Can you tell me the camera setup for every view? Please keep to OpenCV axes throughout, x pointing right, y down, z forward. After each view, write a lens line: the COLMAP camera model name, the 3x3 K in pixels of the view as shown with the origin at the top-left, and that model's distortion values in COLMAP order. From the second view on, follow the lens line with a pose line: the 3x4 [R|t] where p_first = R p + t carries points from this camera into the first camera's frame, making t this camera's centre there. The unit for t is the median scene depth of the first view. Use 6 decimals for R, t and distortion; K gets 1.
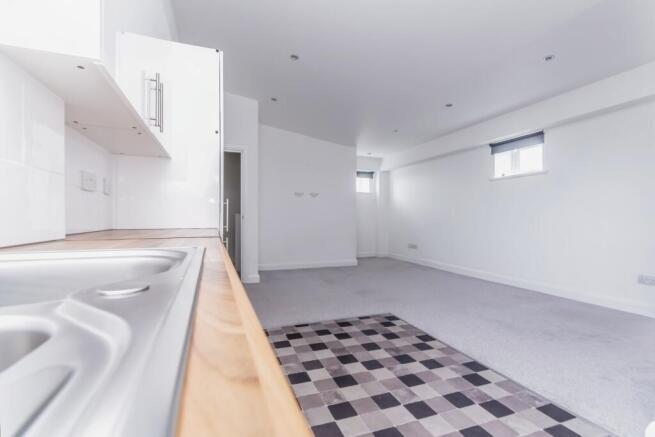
lens RADIAL K [[303.0, 0, 320.8], [0, 303.0, 209.3], [0, 0, 1]] dist [0.005566, -0.000259]
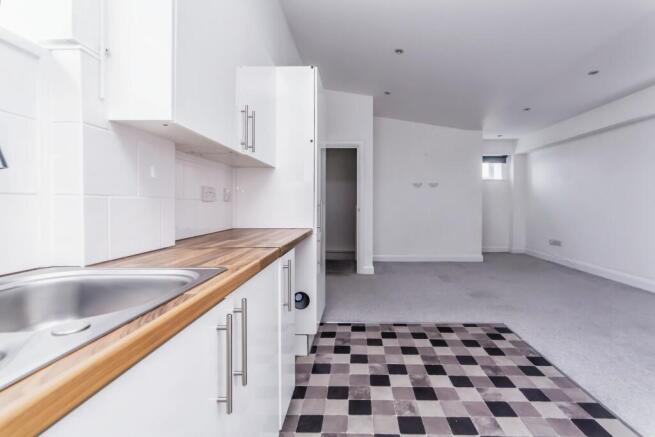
lens RADIAL K [[303.0, 0, 345.1], [0, 303.0, 193.0], [0, 0, 1]] dist [0.005566, -0.000259]
pose [[0.933279, -0.021310, -0.358521, 0.140617], [0.019556, 0.999772, -0.008519, -0.044971], [0.358621, 0.000940, 0.933483, 0.008687]]
